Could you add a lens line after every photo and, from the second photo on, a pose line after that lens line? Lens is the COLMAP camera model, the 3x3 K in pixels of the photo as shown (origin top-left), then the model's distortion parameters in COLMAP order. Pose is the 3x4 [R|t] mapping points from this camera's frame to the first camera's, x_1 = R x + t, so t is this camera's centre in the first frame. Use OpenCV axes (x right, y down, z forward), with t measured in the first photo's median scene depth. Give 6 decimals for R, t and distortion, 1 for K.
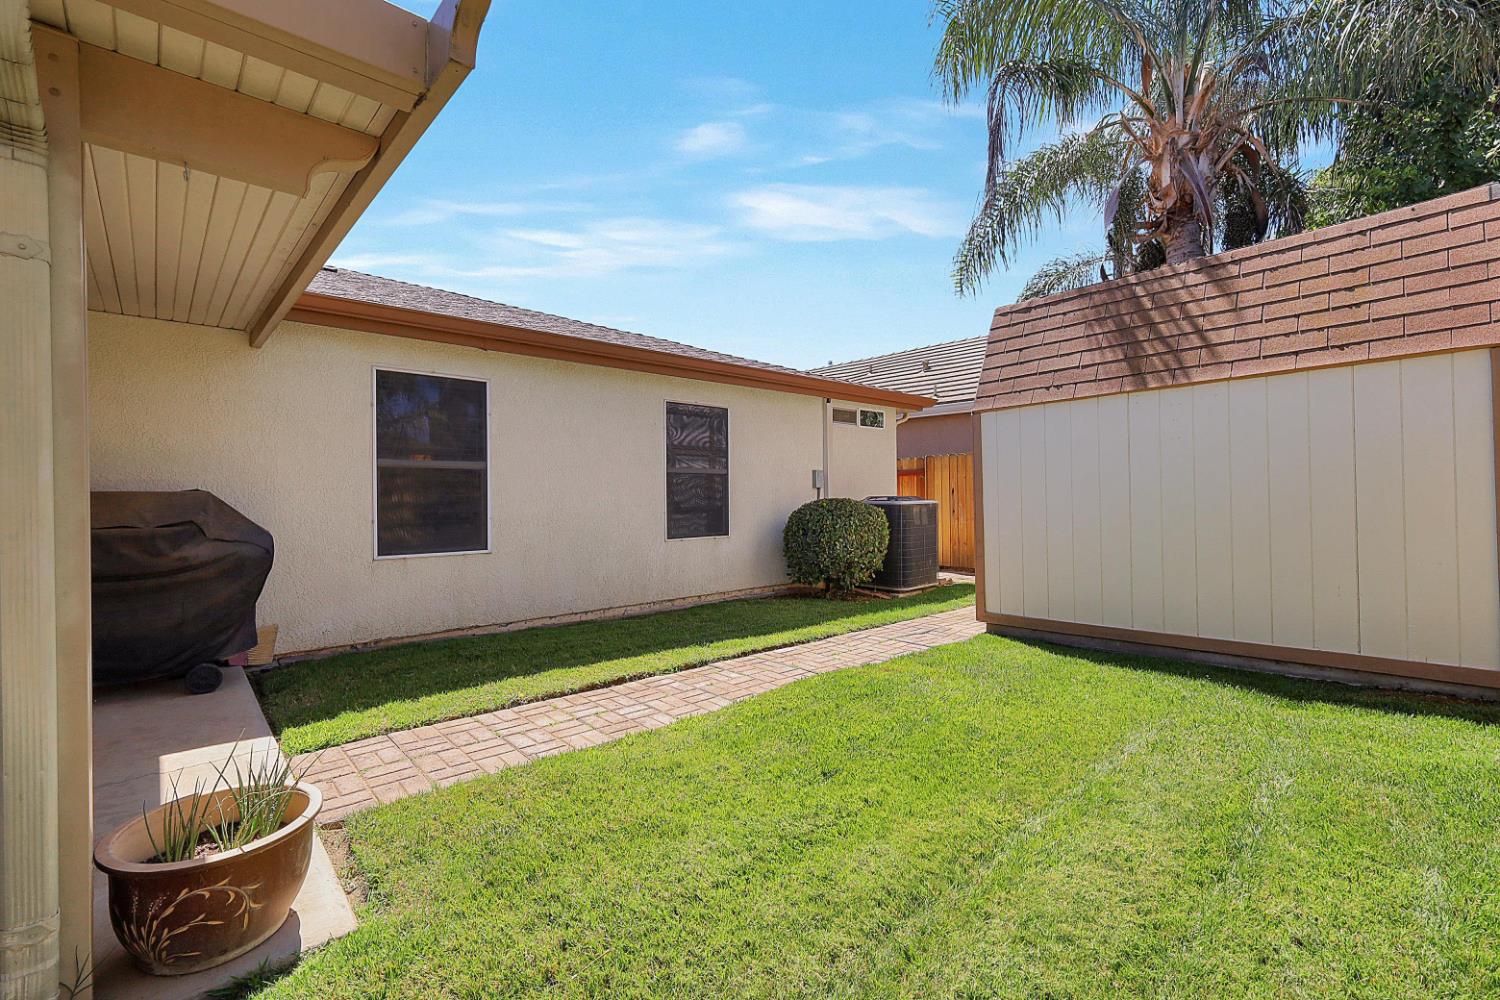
lens RADIAL K [[652.3, 0, 751.5], [0, 652.3, 494.5], [0, 0, 1]] dist [0.002879, 0.000263]
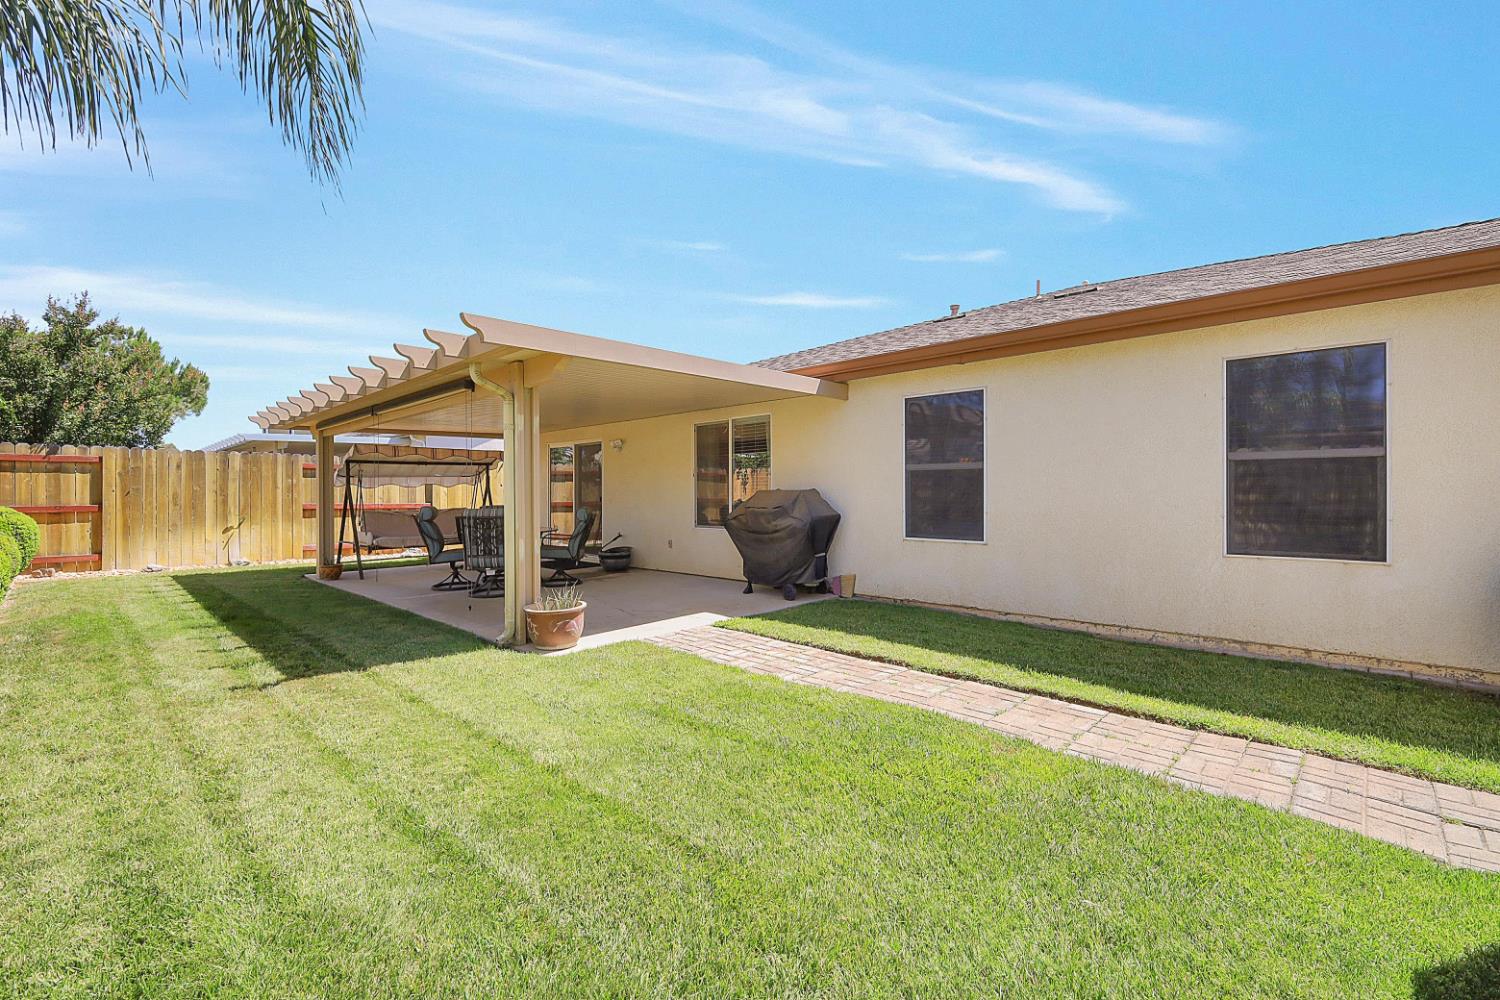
lens RADIAL K [[652.3, 0, 751.5], [0, 652.3, 494.5], [0, 0, 1]] dist [0.002879, 0.000263]
pose [[0.082351, 0.008470, -0.996567, 0.674960], [0.000808, 0.999963, 0.008566, -0.004555], [0.996603, -0.001511, 0.082341, 0.523266]]
